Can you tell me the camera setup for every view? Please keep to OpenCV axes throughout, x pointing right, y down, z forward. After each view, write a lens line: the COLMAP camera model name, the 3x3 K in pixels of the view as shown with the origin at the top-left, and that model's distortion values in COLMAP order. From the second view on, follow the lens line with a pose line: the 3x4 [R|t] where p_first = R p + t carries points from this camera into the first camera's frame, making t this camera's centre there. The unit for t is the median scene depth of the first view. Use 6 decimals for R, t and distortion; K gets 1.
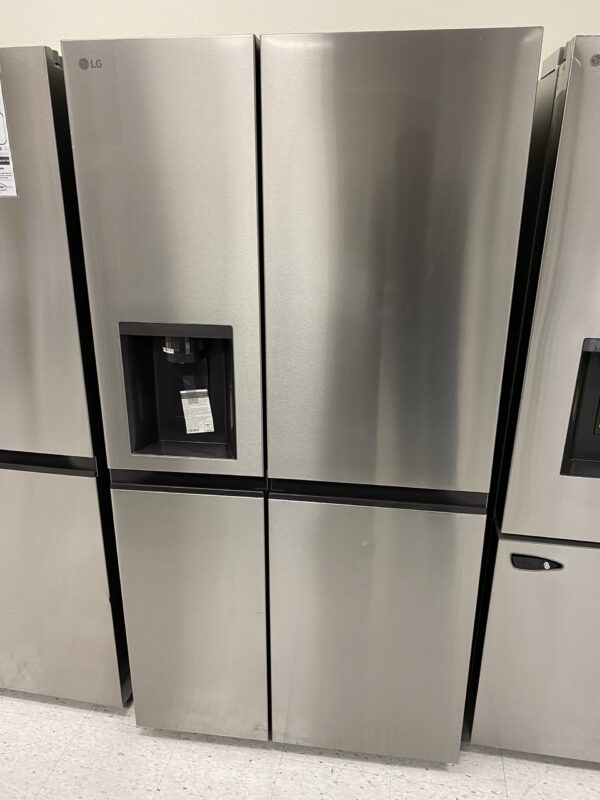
lens RADIAL K [[614.4, 0, 300.2], [0, 614.4, 405.7], [0, 0, 1]] dist [0.037805, -0.002859]
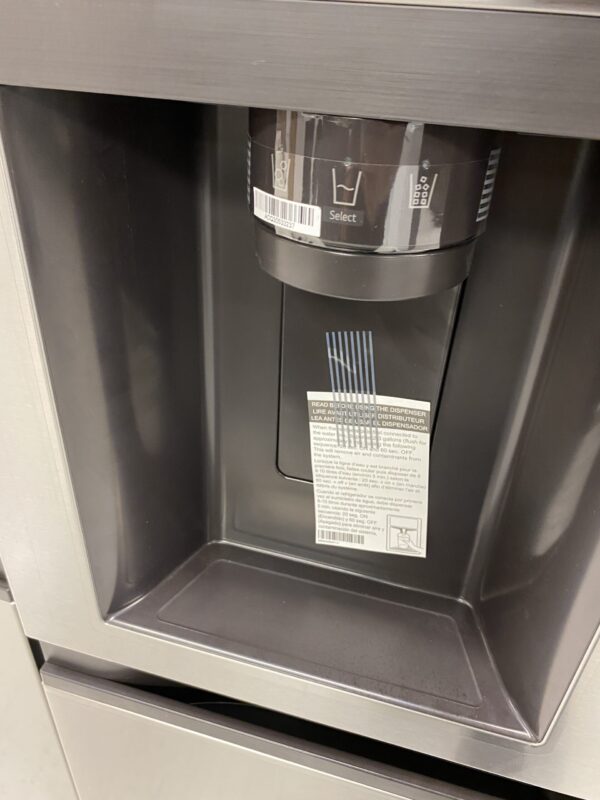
lens RADIAL K [[614.4, 0, 300.2], [0, 614.4, 405.7], [0, 0, 1]] dist [0.037805, -0.002859]
pose [[0.988768, 0.116609, -0.093492, -0.176373], [-0.090746, 0.965418, 0.244404, -0.075120], [0.118758, -0.233175, 0.965156, 0.777449]]
